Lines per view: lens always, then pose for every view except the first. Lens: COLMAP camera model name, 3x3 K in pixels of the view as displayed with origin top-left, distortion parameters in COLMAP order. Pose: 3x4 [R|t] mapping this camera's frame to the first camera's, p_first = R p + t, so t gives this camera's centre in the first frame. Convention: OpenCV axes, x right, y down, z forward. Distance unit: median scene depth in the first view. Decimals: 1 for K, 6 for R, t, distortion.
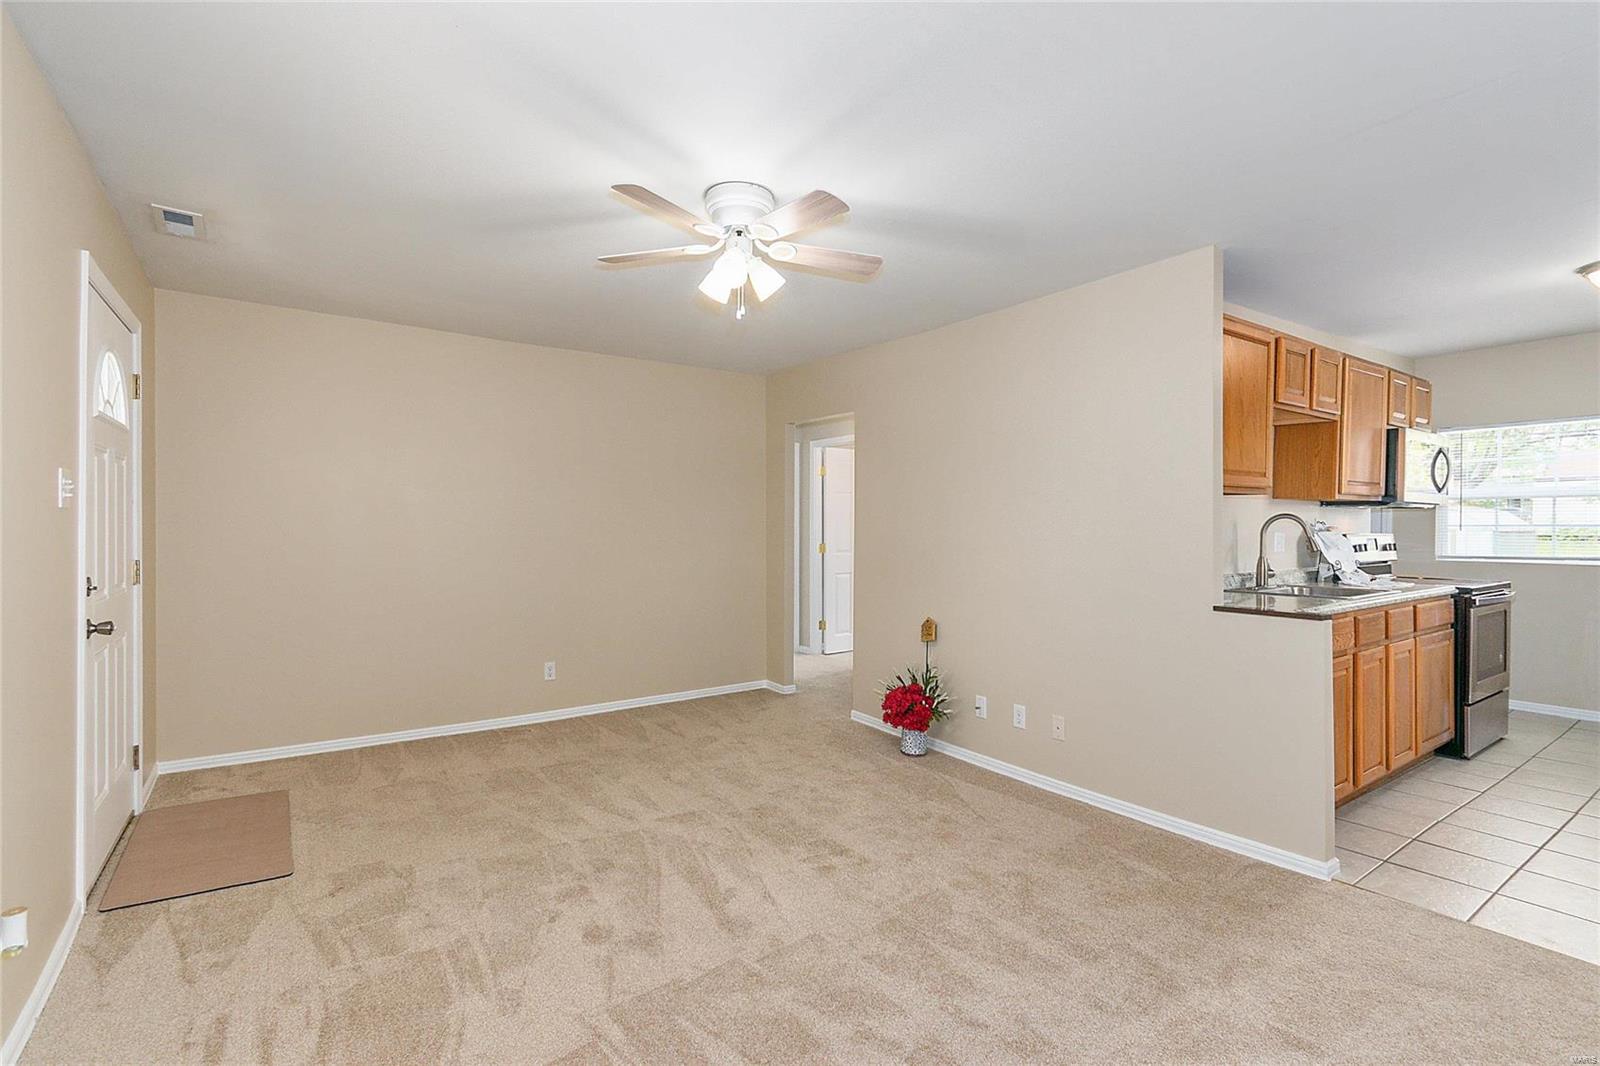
lens RADIAL K [[749.3, 0, 788.4], [0, 749.3, 531.8], [0, 0, 1]] dist [0.010235, -0.001973]
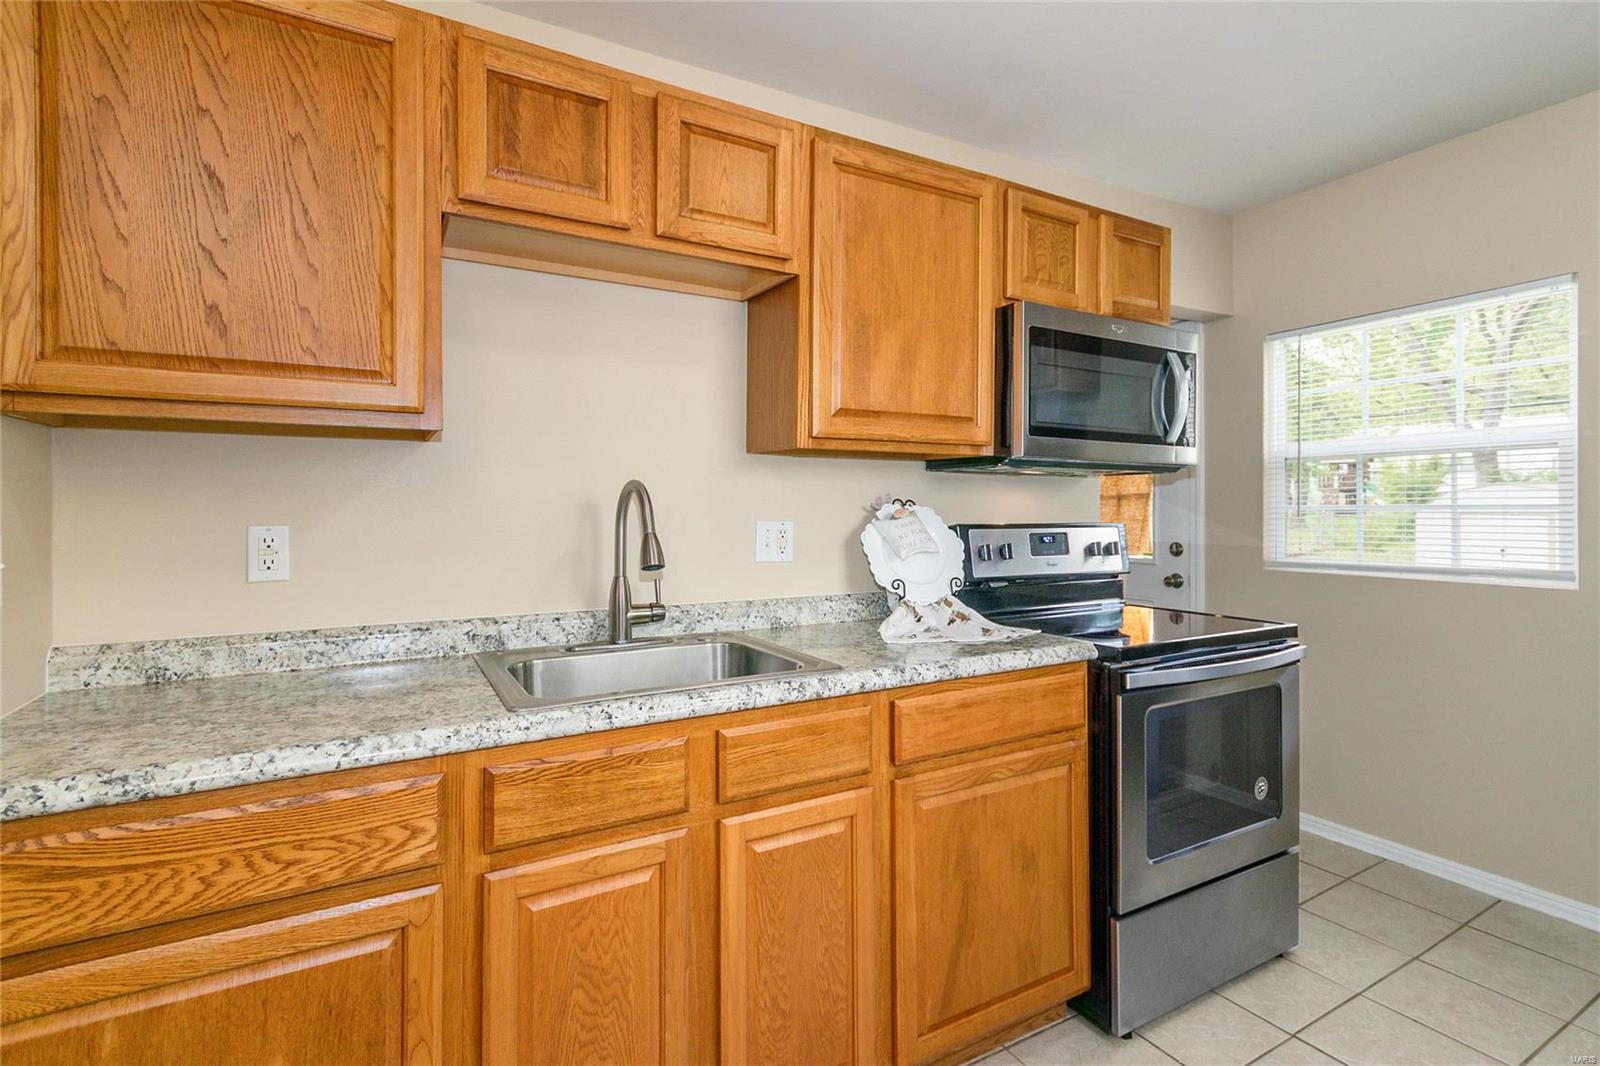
lens RADIAL K [[749.3, 0, 837.8], [0, 749.3, 500.7], [0, 0, 1]] dist [0.010235, -0.001973]
pose [[0.995698, -0.002762, -0.092614, 0.888411], [0.001062, 0.999830, -0.018397, -0.004599], [0.092649, 0.018219, 0.995532, 0.620593]]
